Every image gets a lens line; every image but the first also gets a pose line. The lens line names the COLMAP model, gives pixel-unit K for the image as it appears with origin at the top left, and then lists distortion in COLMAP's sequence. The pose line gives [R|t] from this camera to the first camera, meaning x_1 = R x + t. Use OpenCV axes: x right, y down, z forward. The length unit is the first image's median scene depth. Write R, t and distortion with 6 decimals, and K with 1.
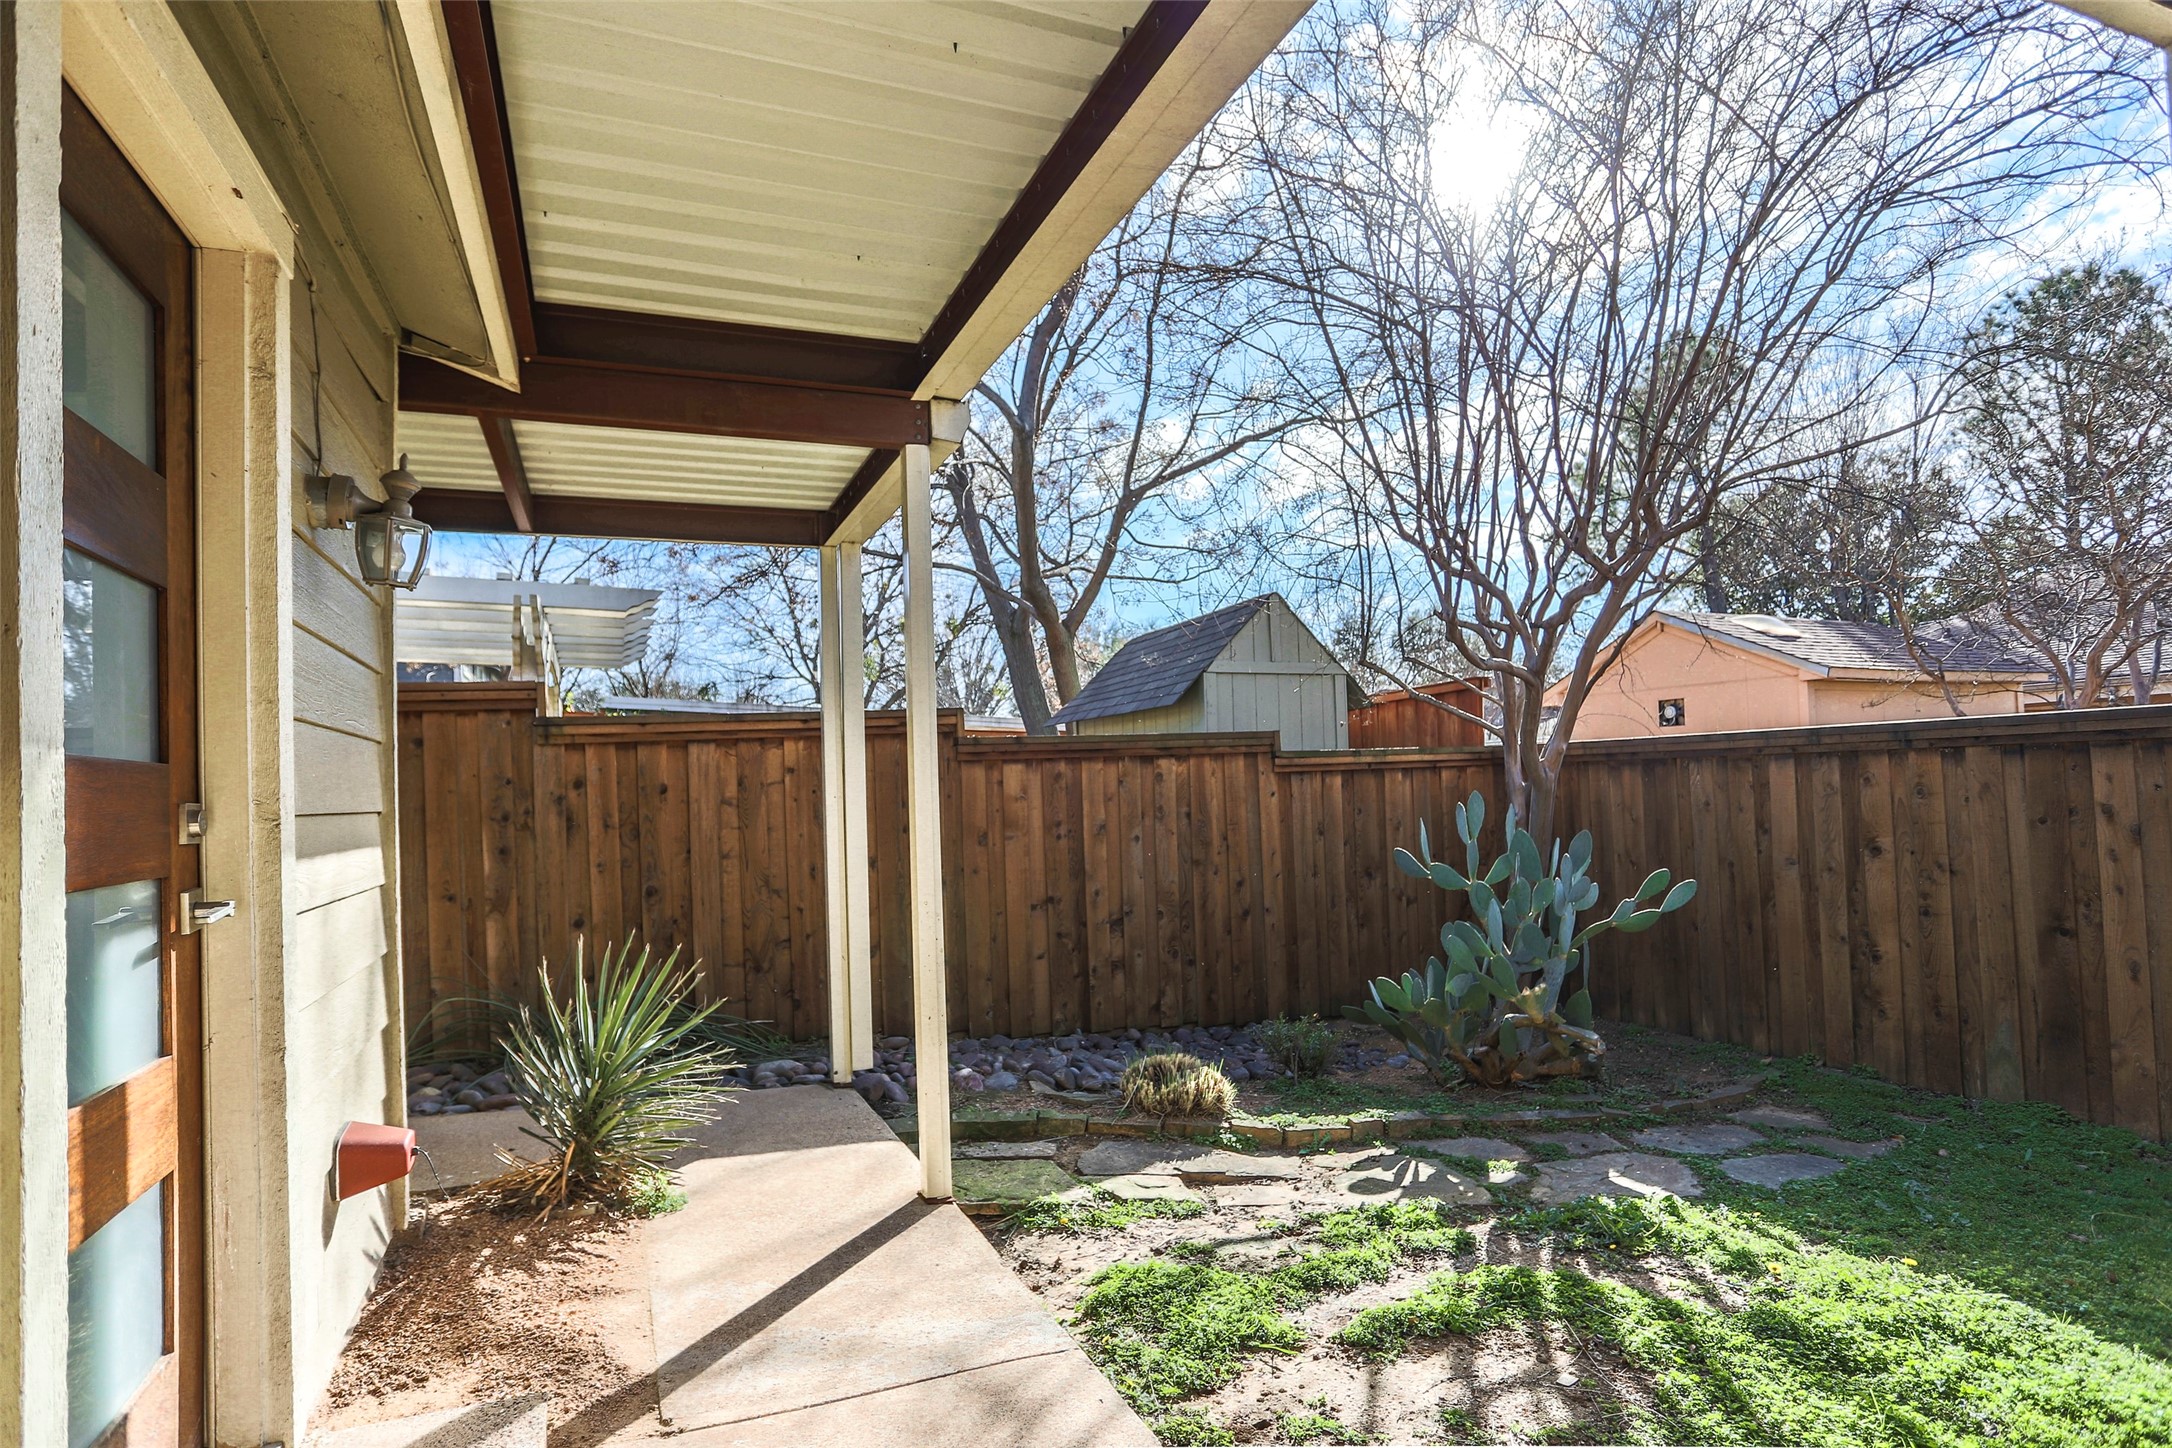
lens RADIAL K [[1119.6, 0, 1086.0], [0, 1119.6, 724.0], [0, 0, 1]] dist [-0.054110, 0.030037]
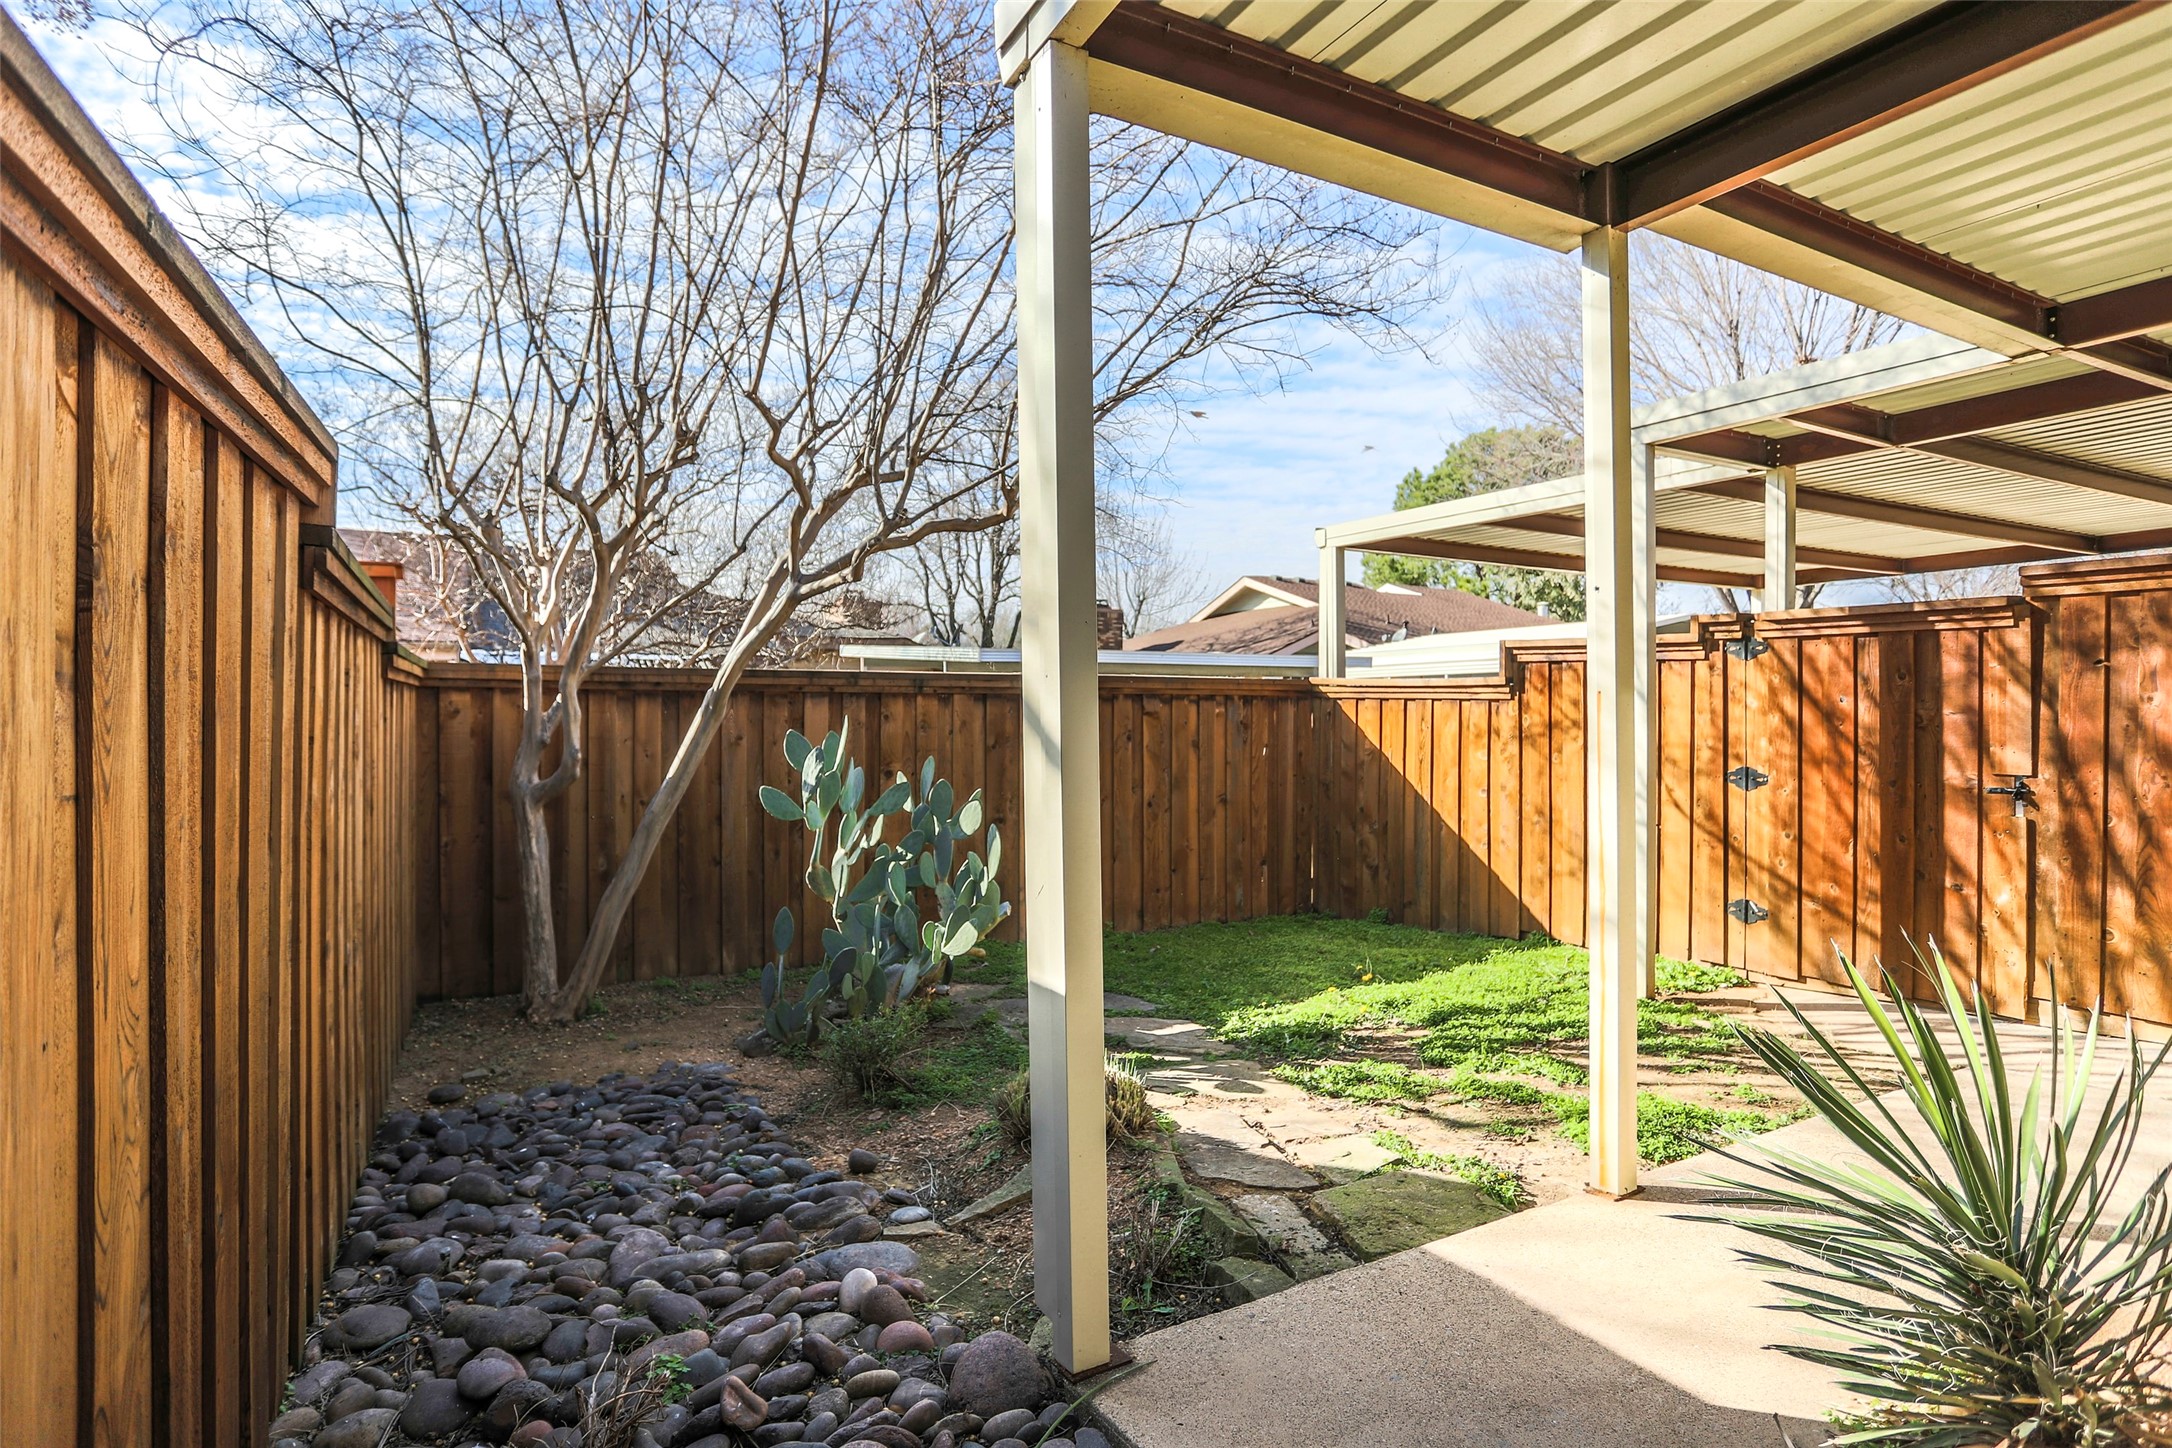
lens RADIAL K [[1119.6, 0, 1086.0], [0, 1119.6, 724.0], [0, 0, 1]] dist [-0.054110, 0.030037]
pose [[-0.115144, 0.016441, 0.993213, -0.540127], [-0.056850, 0.998115, -0.023113, 0.072451], [-0.991721, -0.059126, -0.113992, 0.889338]]
